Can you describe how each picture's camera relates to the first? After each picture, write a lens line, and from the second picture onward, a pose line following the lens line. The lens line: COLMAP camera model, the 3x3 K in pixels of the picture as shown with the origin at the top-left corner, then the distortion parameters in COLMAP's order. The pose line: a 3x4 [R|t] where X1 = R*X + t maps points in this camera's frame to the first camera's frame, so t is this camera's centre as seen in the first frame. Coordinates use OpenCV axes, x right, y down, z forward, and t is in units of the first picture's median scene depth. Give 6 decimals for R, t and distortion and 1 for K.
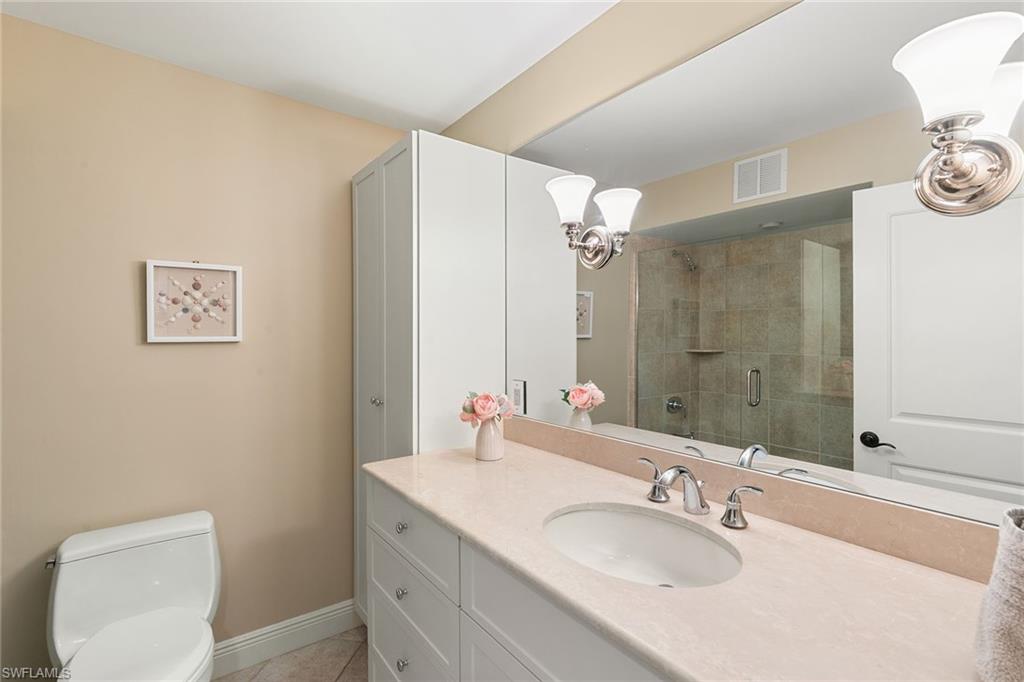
lens RADIAL K [[460.0, 0, 511.0], [0, 460.0, 338.7], [0, 0, 1]] dist [0.007187, -0.001344]
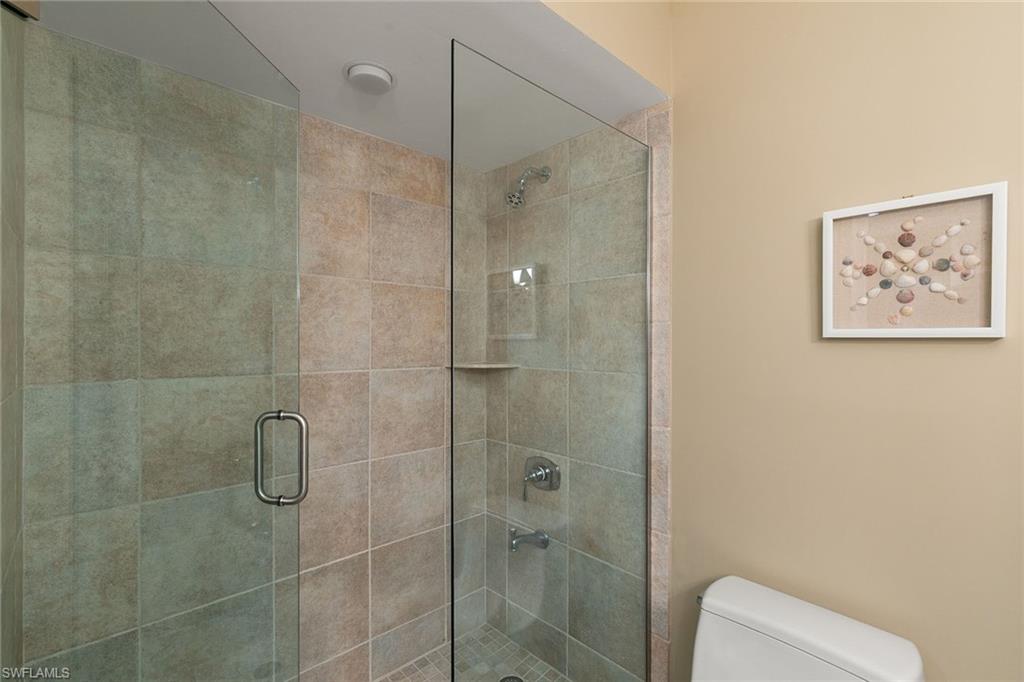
lens RADIAL K [[460.0, 0, 511.6], [0, 460.0, 338.5], [0, 0, 1]] dist [0.007187, -0.001344]
pose [[0.085159, 0.003739, -0.996360, -0.153990], [-0.007969, 0.999964, 0.003071, 0.010145], [0.996335, 0.007679, 0.085186, 0.467769]]
